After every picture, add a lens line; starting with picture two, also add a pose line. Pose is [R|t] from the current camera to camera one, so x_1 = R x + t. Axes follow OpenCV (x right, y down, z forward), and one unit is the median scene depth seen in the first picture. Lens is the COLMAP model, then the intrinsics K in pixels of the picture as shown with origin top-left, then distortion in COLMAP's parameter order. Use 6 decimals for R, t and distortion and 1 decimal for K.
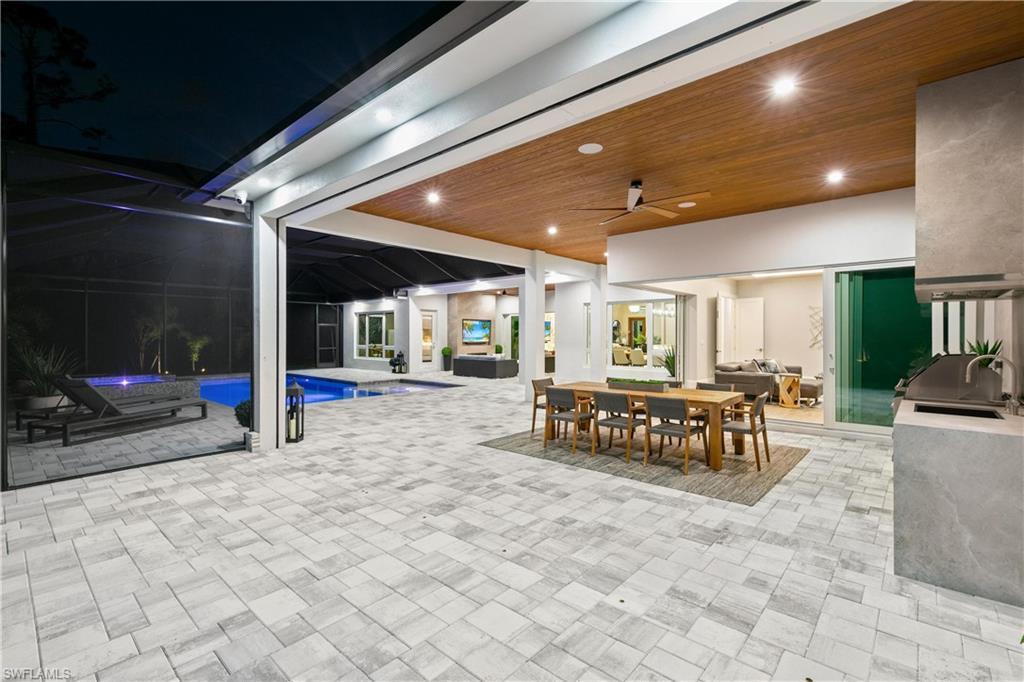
lens RADIAL K [[462.8, 0, 512.0], [0, 462.8, 341.0], [0, 0, 1]] dist [0.001601, 0.000085]
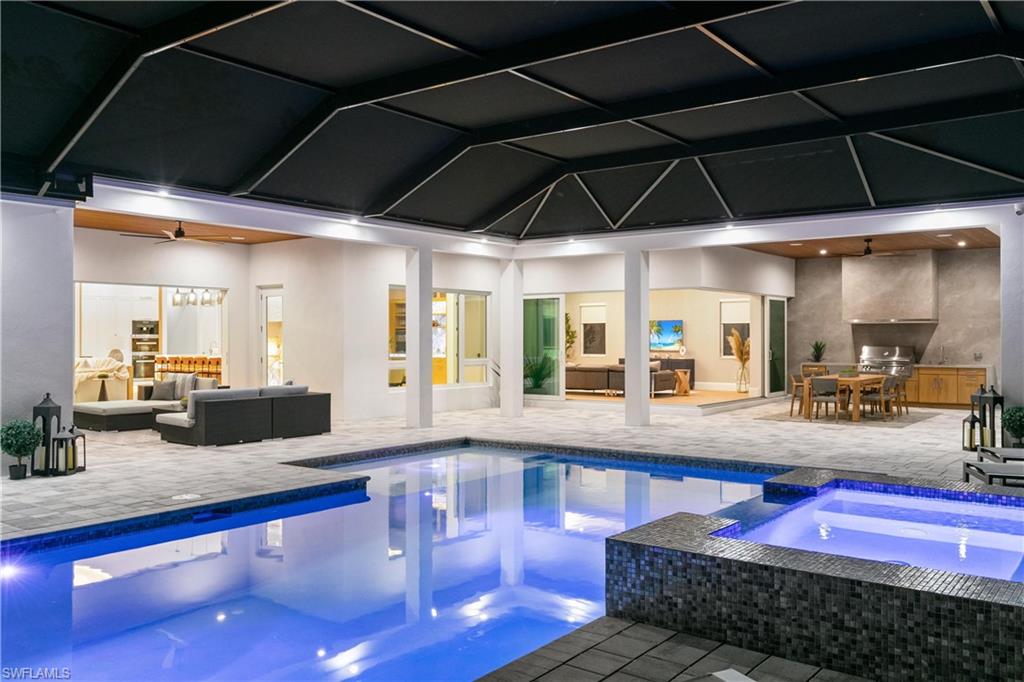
lens RADIAL K [[853.4, 0, 512.0], [0, 853.4, 341.0], [0, 0, 1]] dist [0.002518, 0.007800]
pose [[-0.081152, -0.007505, 0.996673, -0.709627], [0.004407, 0.999959, 0.007889, -0.012452], [-0.996692, 0.005033, -0.081116, 0.704864]]
